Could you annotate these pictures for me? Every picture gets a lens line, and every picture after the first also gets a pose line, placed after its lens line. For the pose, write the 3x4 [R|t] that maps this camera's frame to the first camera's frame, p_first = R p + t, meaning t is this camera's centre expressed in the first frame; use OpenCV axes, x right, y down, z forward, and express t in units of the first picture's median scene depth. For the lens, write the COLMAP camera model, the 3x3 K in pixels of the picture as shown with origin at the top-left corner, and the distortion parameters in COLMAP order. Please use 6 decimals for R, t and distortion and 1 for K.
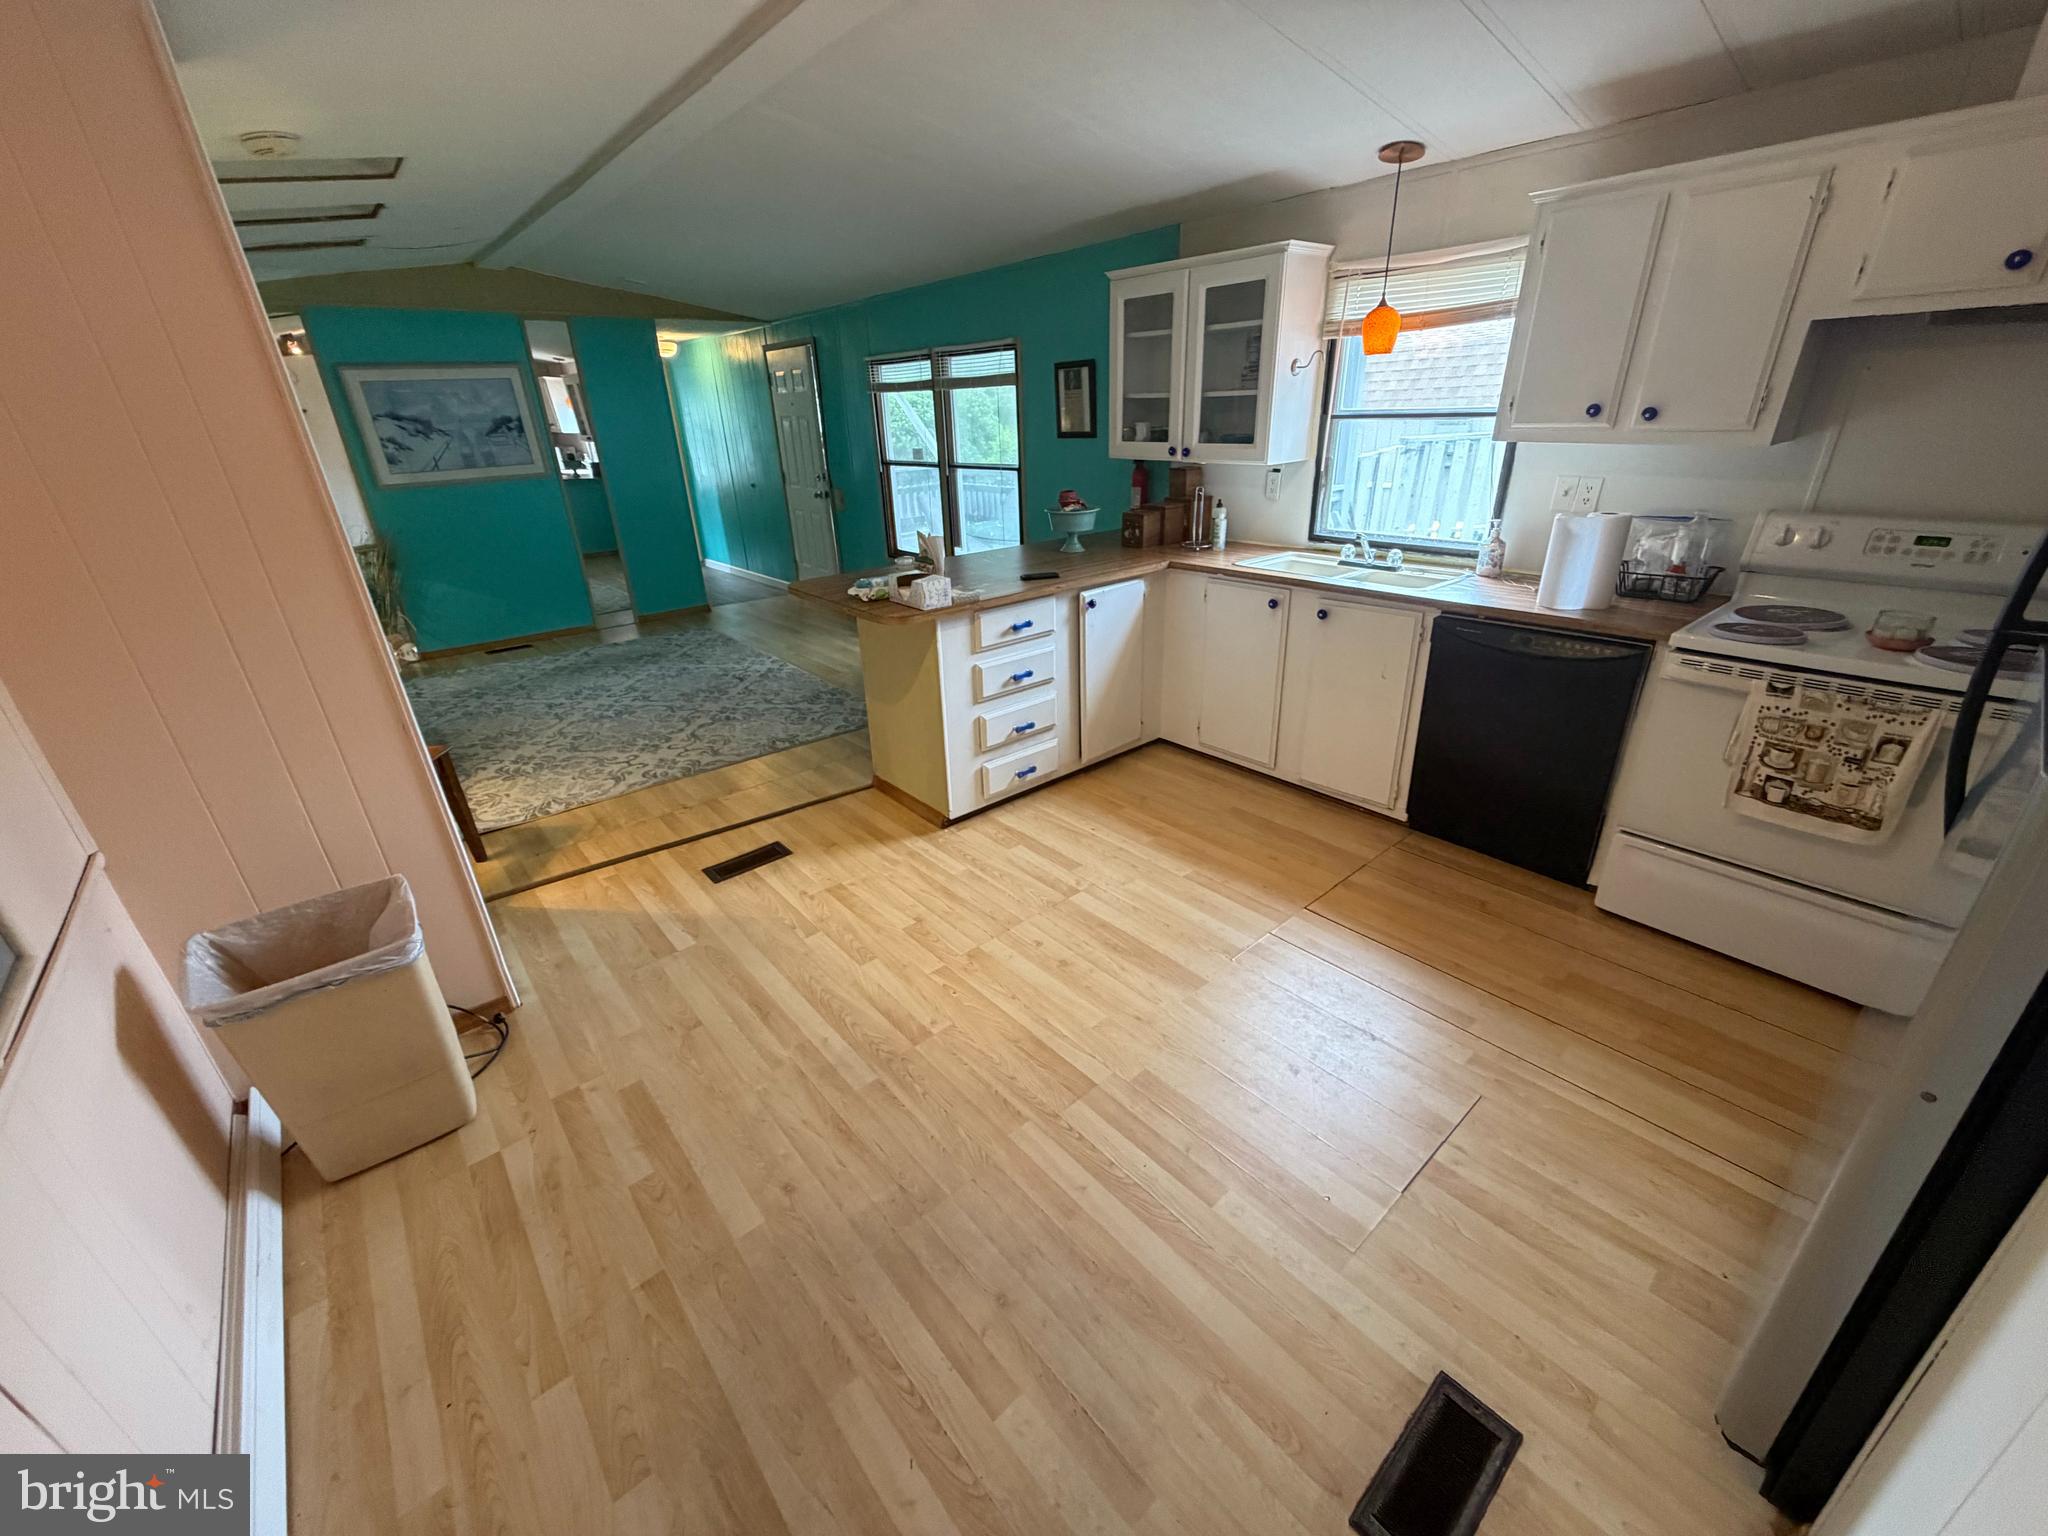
lens RADIAL K [[812.9, 0, 1021.7], [0, 812.9, 767.7], [0, 0, 1]] dist [0.000033, 0.000498]
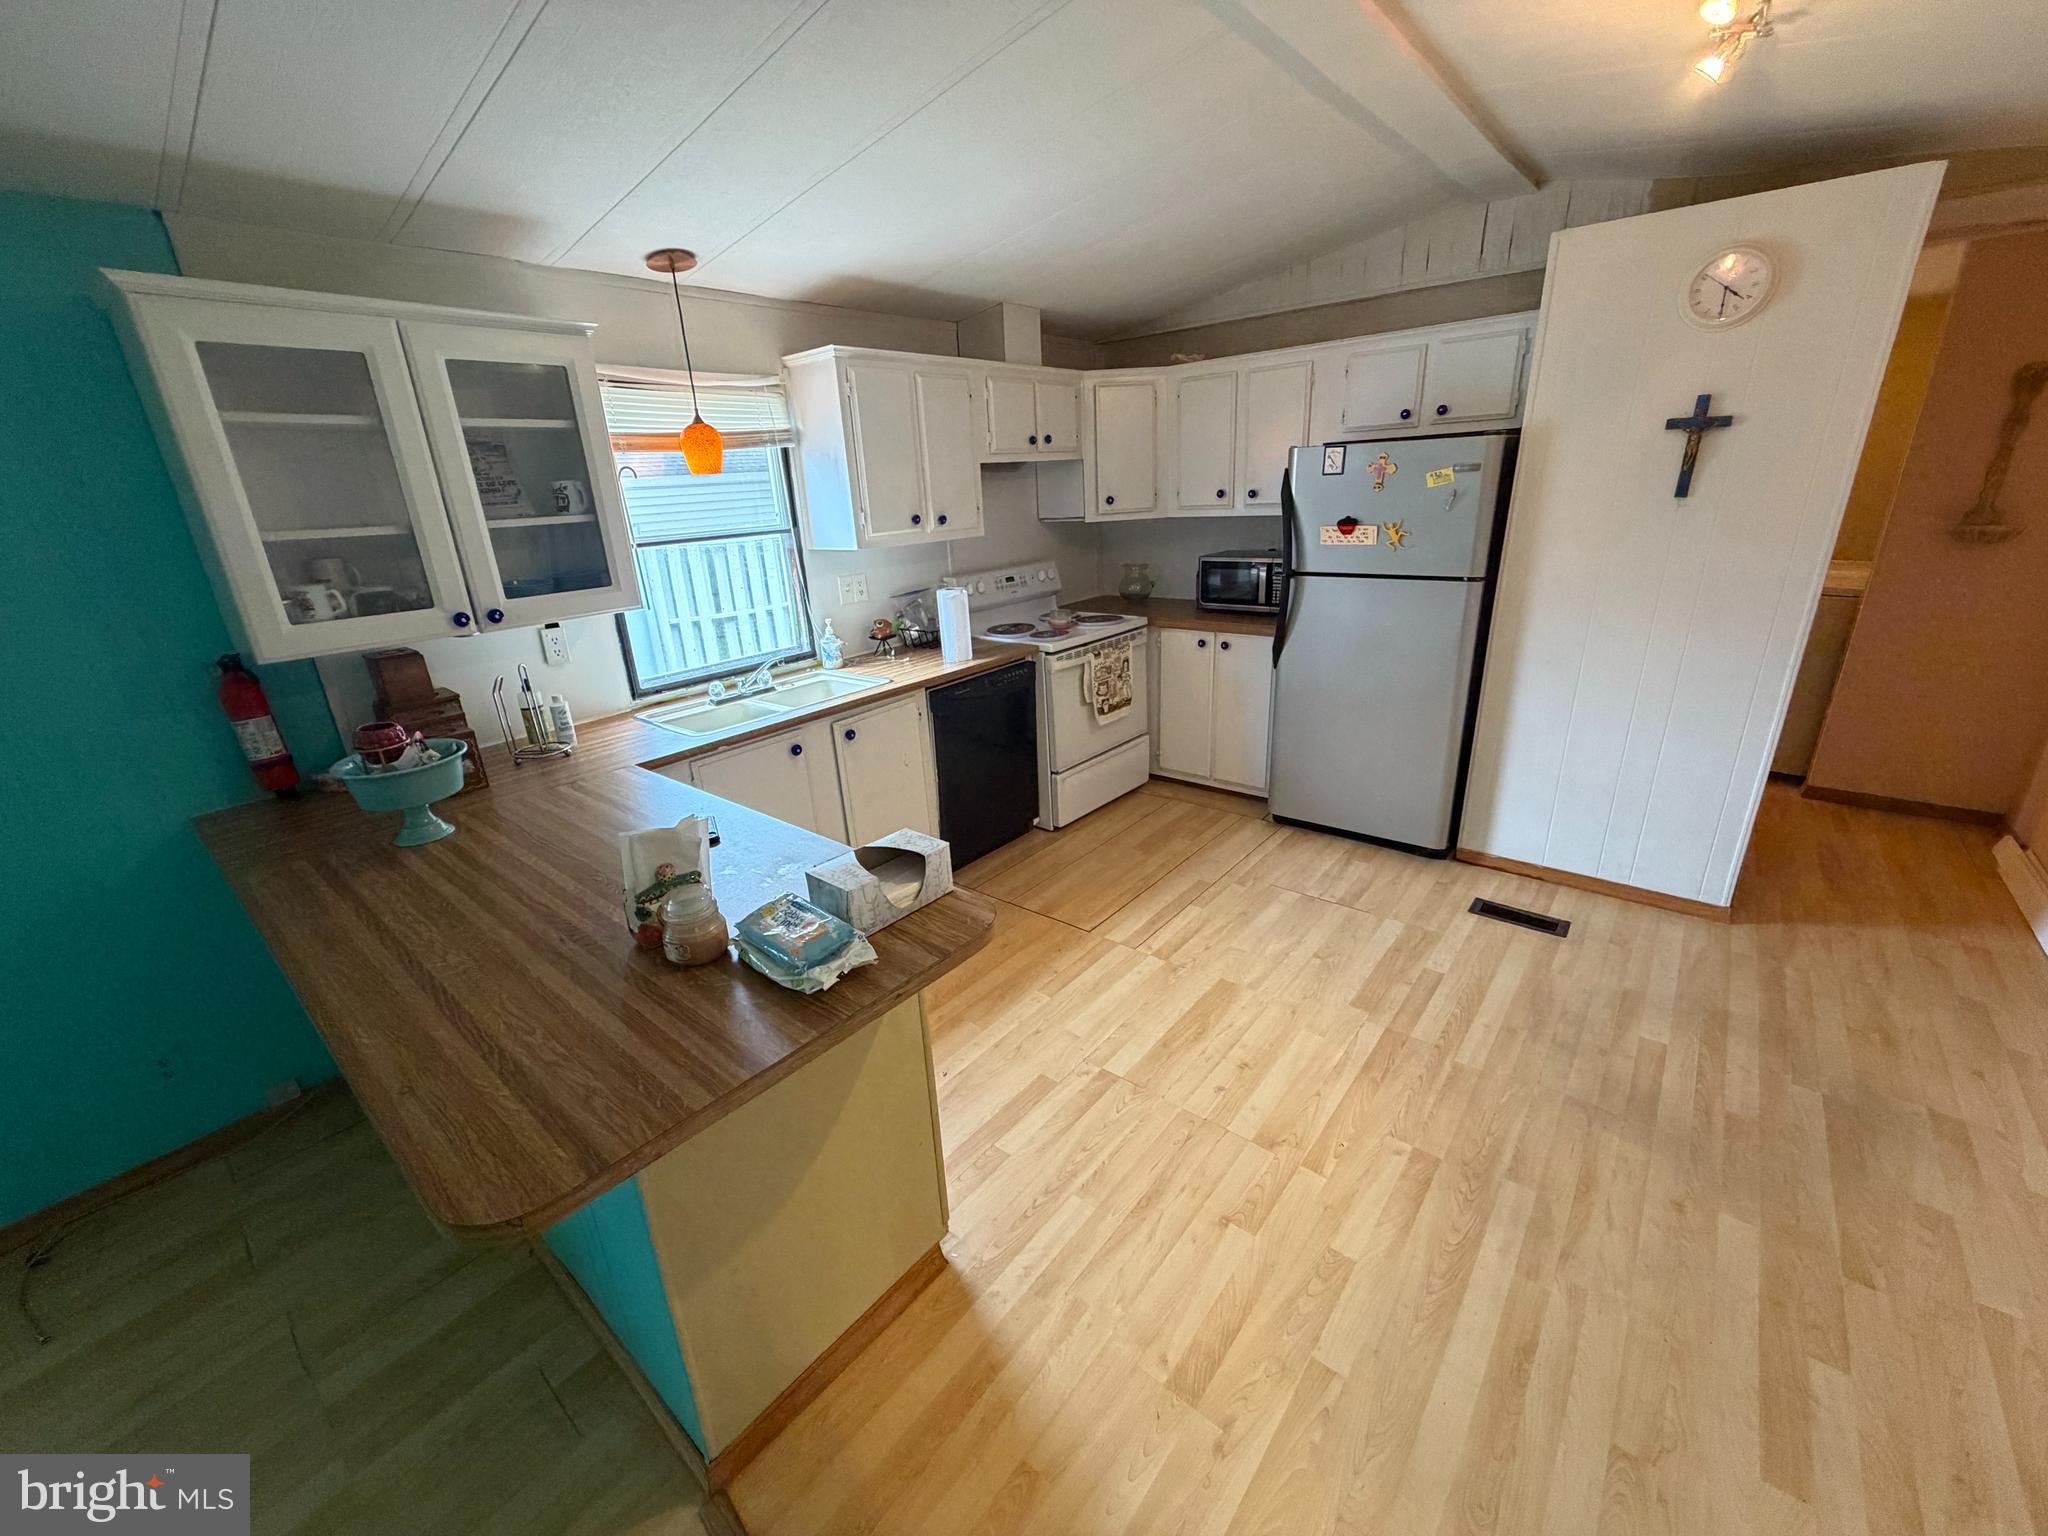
lens RADIAL K [[812.9, 0, 1021.7], [0, 812.9, 767.7], [0, 0, 1]] dist [0.000033, 0.000498]
pose [[-0.163179, -0.293928, 0.941795, -0.598273], [0.451433, 0.826554, 0.336179, -0.413586], [-0.877258, 0.480015, -0.002188, 0.916069]]
